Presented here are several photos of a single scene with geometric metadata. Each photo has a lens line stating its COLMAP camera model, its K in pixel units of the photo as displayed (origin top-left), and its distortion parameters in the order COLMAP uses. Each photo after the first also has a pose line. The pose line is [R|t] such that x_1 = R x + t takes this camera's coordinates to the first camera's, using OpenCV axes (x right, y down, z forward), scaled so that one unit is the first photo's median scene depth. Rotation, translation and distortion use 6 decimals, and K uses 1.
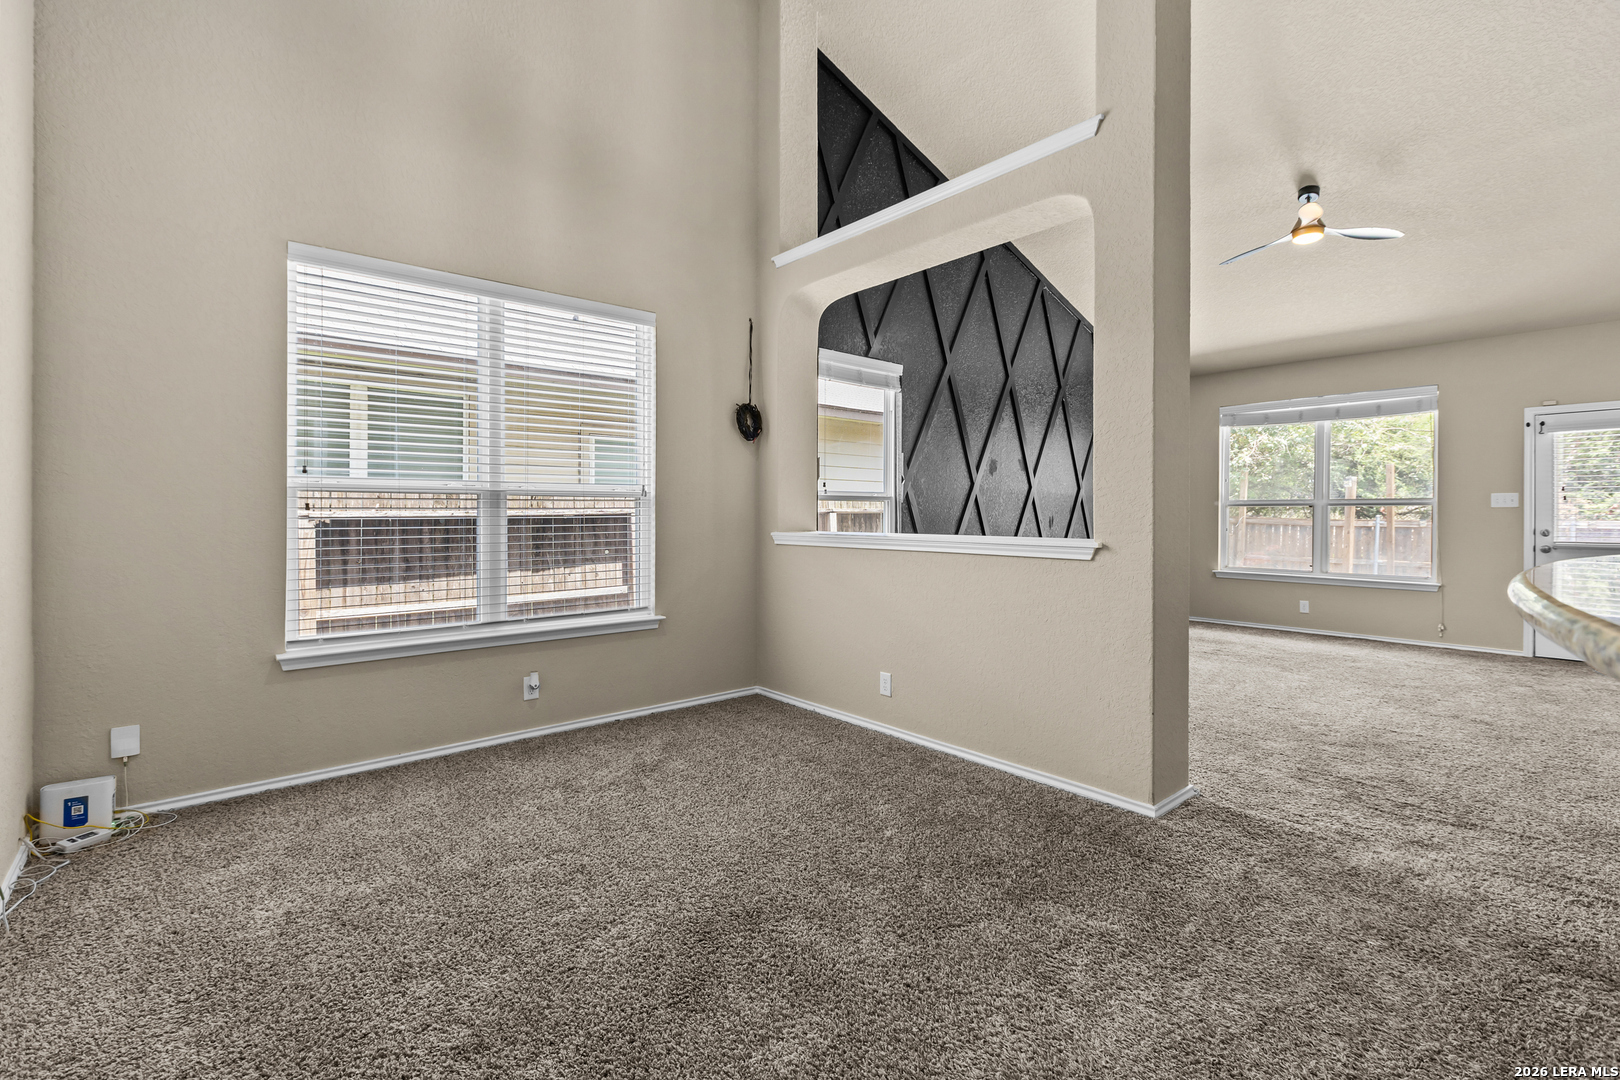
lens RADIAL K [[737.2, 0, 810.6], [0, 737.2, 516.0], [0, 0, 1]] dist [0.009580, -0.000394]
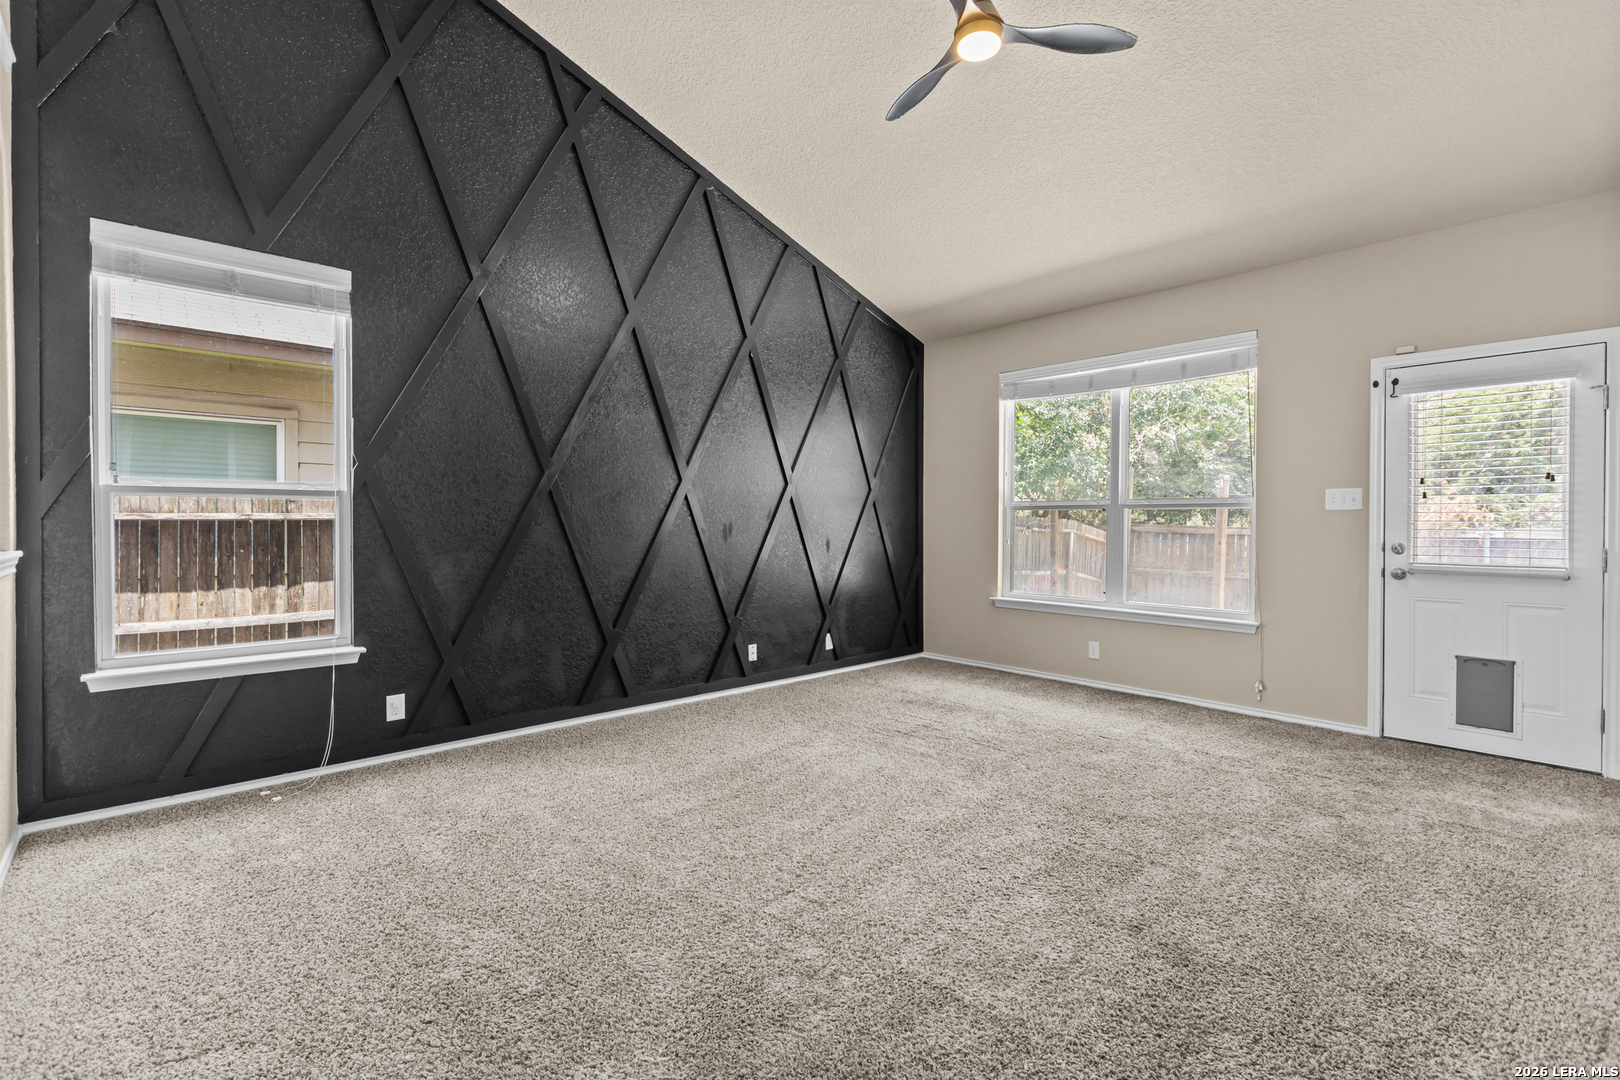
lens RADIAL K [[724.1, 0, 801.6], [0, 724.1, 525.7], [0, 0, 1]] dist [0.002291, -0.000275]
pose [[0.999848, 0.002184, 0.017297, 0.415551], [-0.002285, 0.999980, 0.005858, -0.000371], [-0.017284, -0.005896, 0.999833, 0.341665]]
